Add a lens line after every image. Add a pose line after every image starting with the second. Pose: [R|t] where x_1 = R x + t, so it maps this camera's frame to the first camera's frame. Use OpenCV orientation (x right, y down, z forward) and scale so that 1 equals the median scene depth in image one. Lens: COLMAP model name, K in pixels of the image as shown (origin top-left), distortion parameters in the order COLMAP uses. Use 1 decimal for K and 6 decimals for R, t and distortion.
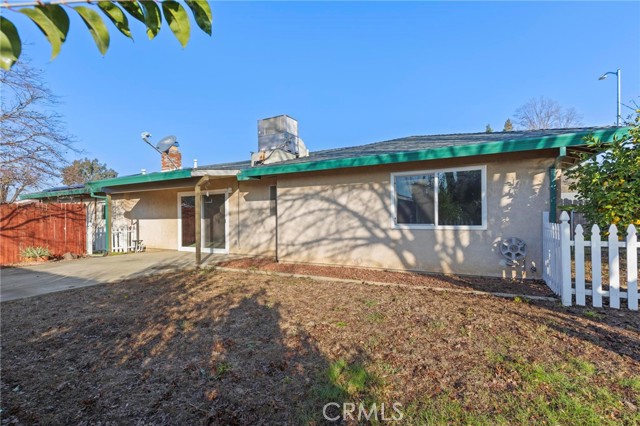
lens RADIAL K [[290.7, 0, 323.0], [0, 290.7, 212.6], [0, 0, 1]] dist [0.003848, -0.000551]
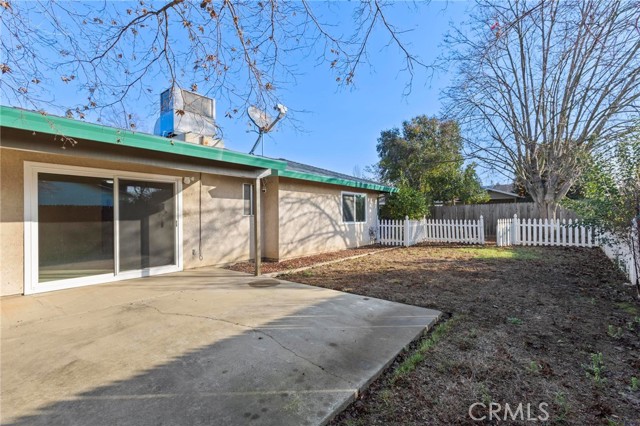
lens RADIAL K [[290.7, 0, 321.7], [0, 290.7, 218.1], [0, 0, 1]] dist [0.003848, -0.000551]
pose [[0.180779, 0.001731, 0.983522, -1.165116], [-0.010639, 0.999943, 0.000196, 0.013950], [-0.983466, -0.010499, 0.180787, 0.672843]]
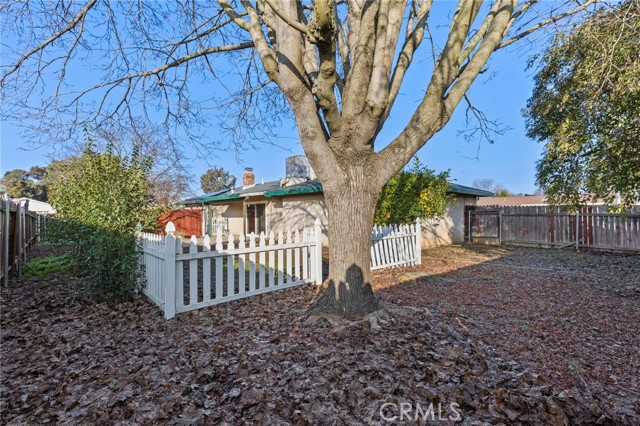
lens RADIAL K [[290.7, 0, 319.5], [0, 290.7, 210.8], [0, 0, 1]] dist [0.003848, -0.000551]
pose [[0.941291, 0.003926, -0.337573, 0.676114], [-0.003622, 0.999992, 0.001531, -0.031970], [0.337576, -0.000218, 0.941298, -0.635450]]
